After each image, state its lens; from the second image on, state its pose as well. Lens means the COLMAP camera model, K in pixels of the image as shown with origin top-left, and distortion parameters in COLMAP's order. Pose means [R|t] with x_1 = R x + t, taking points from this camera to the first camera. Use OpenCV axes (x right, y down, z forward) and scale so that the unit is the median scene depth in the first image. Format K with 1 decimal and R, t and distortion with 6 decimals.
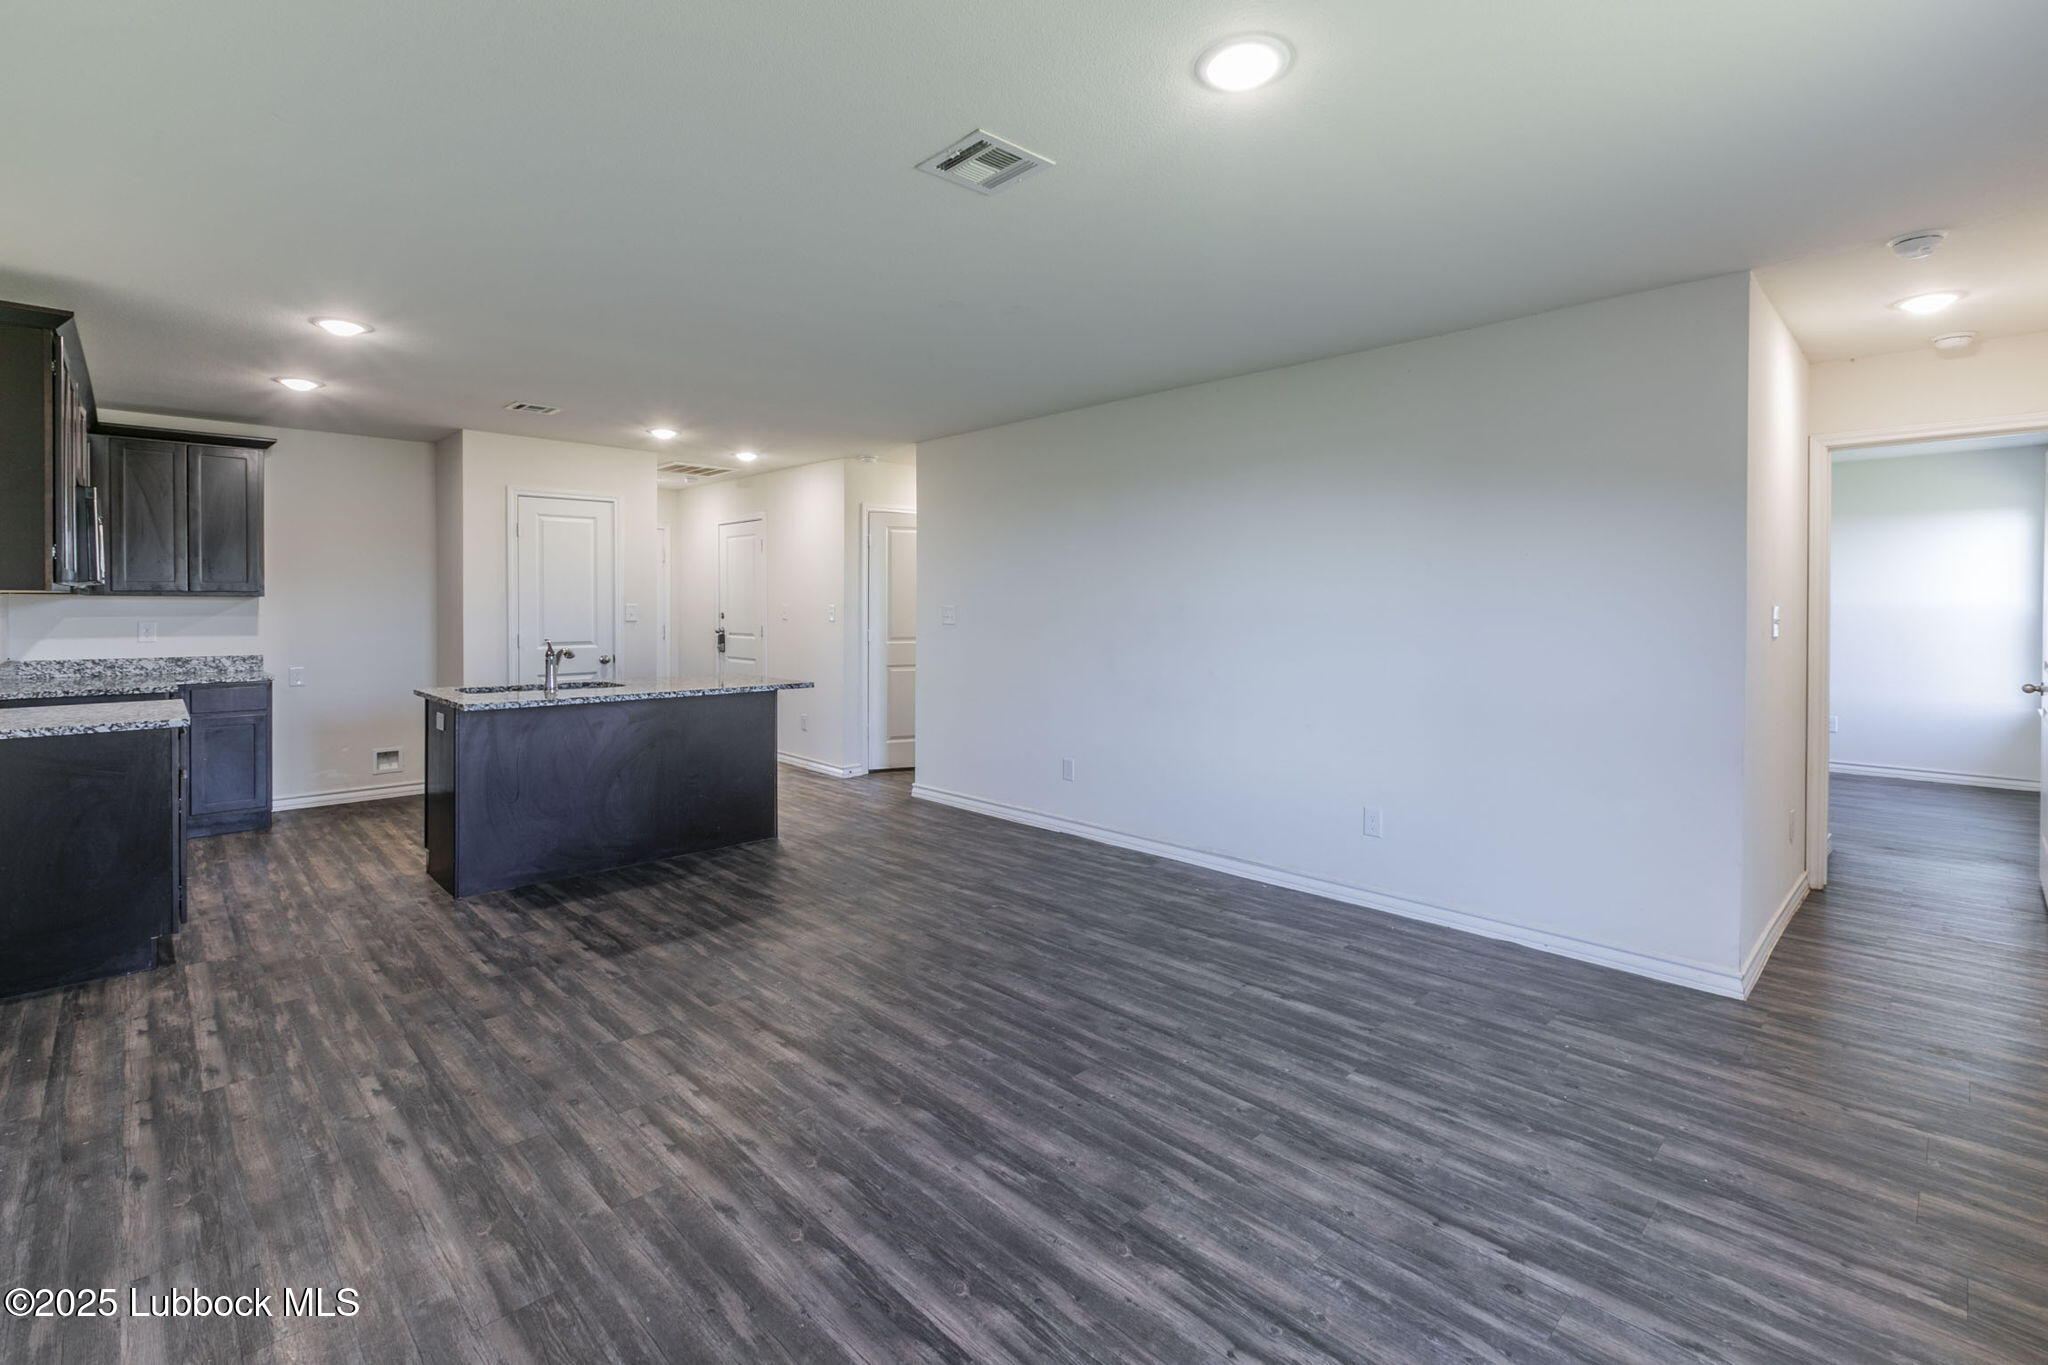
lens RADIAL K [[936.0, 0, 1031.6], [0, 936.0, 612.4], [0, 0, 1]] dist [0.015856, -0.000313]
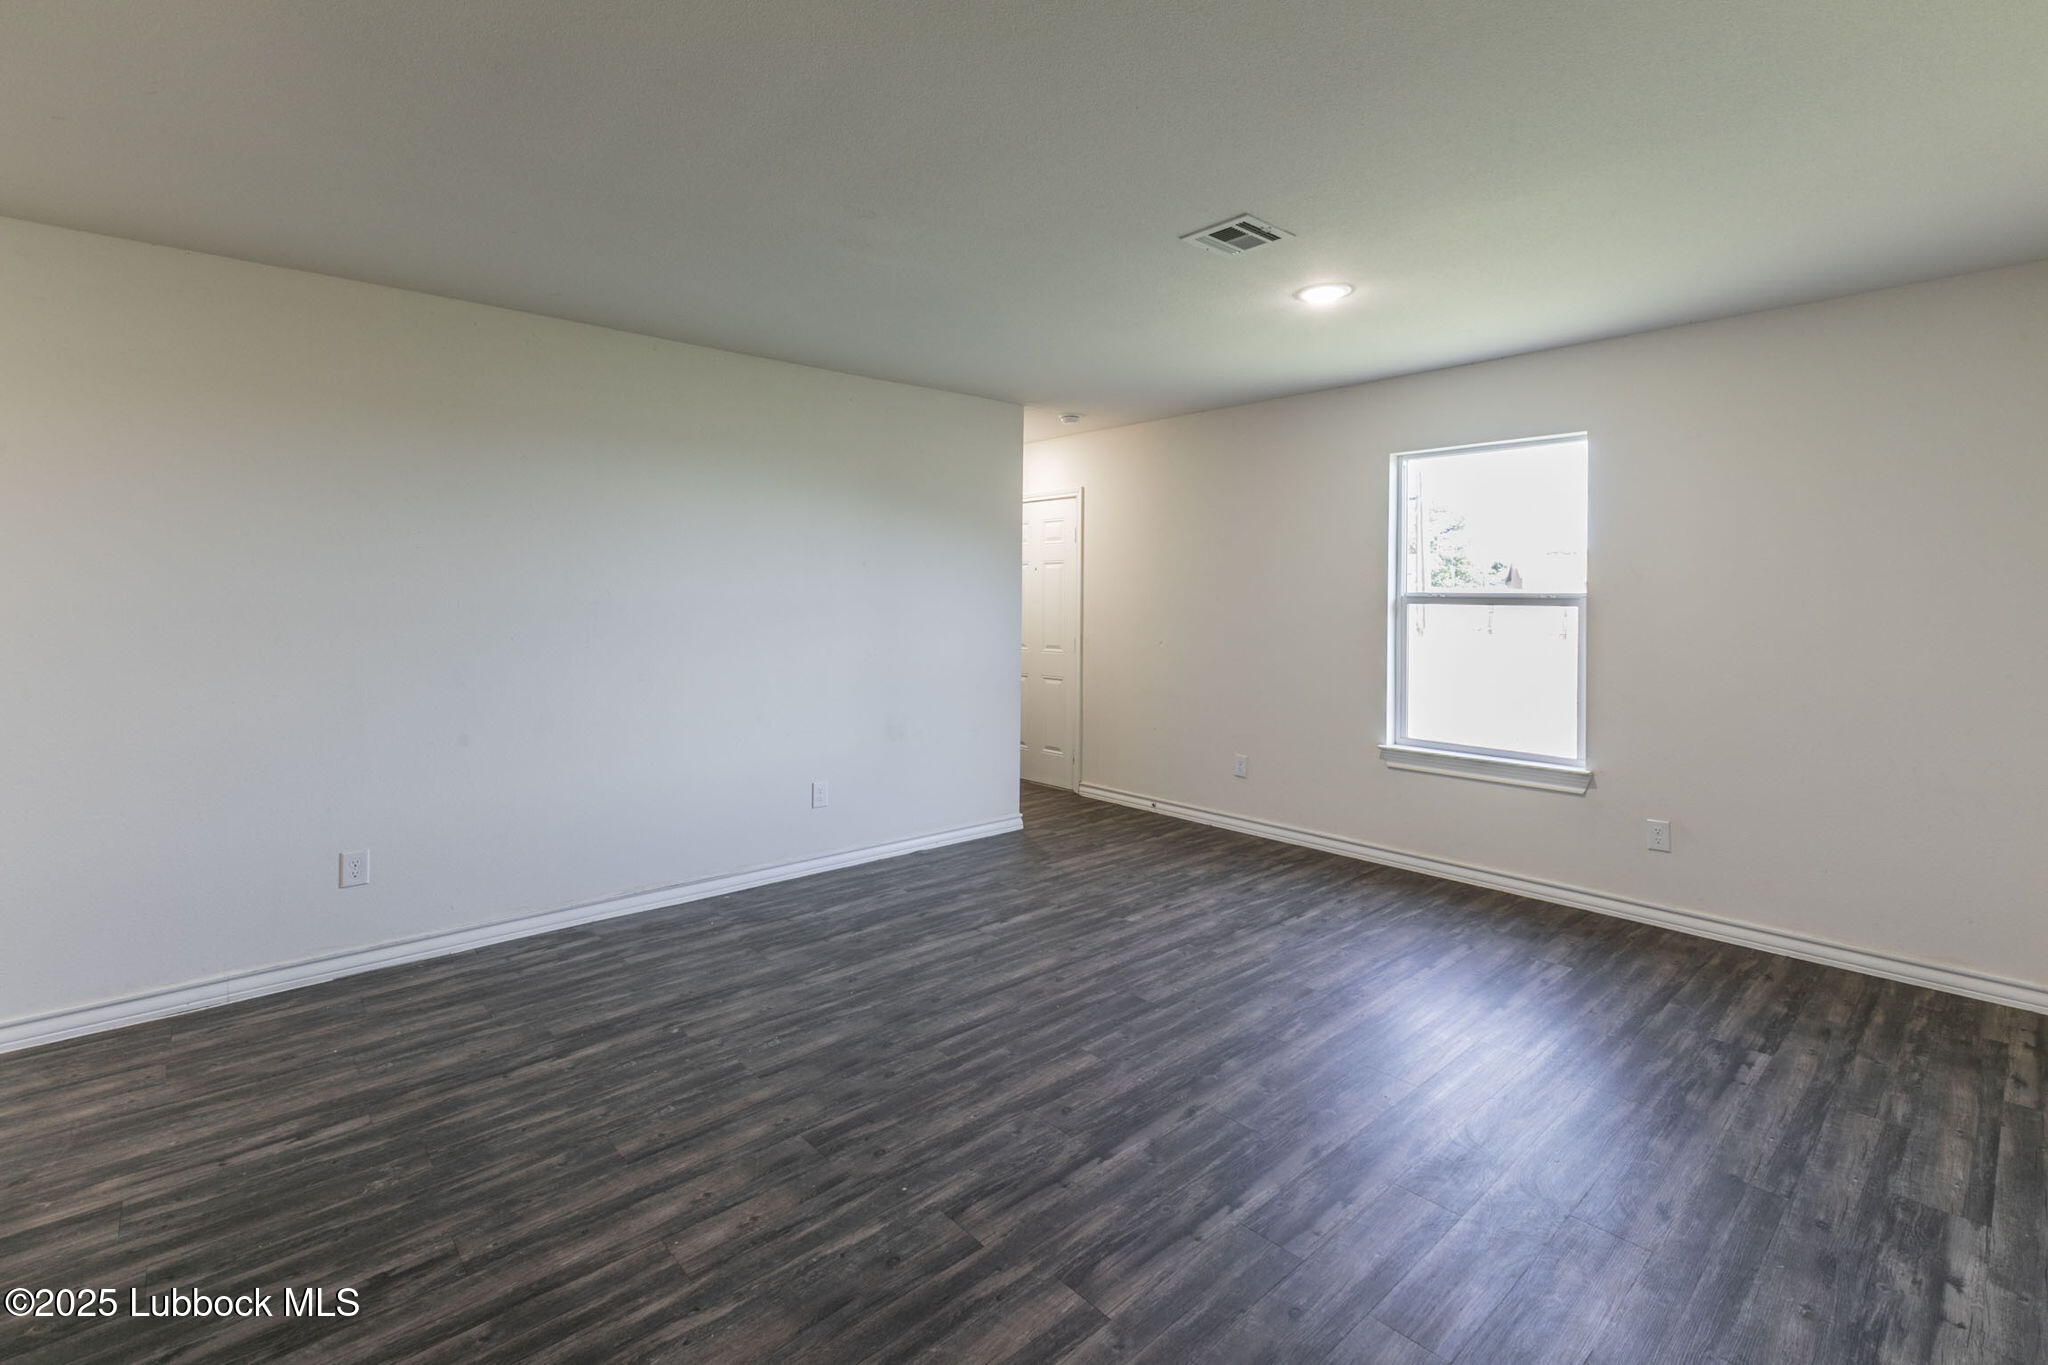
lens RADIAL K [[936.0, 0, 1024.9], [0, 936.0, 690.1], [0, 0, 1]] dist [0.015856, -0.000313]
pose [[0.014621, -0.092291, 0.995625, -0.985839], [-0.003518, 0.995720, 0.092351, -0.001175], [-0.999887, -0.004853, 0.014234, 1.032471]]
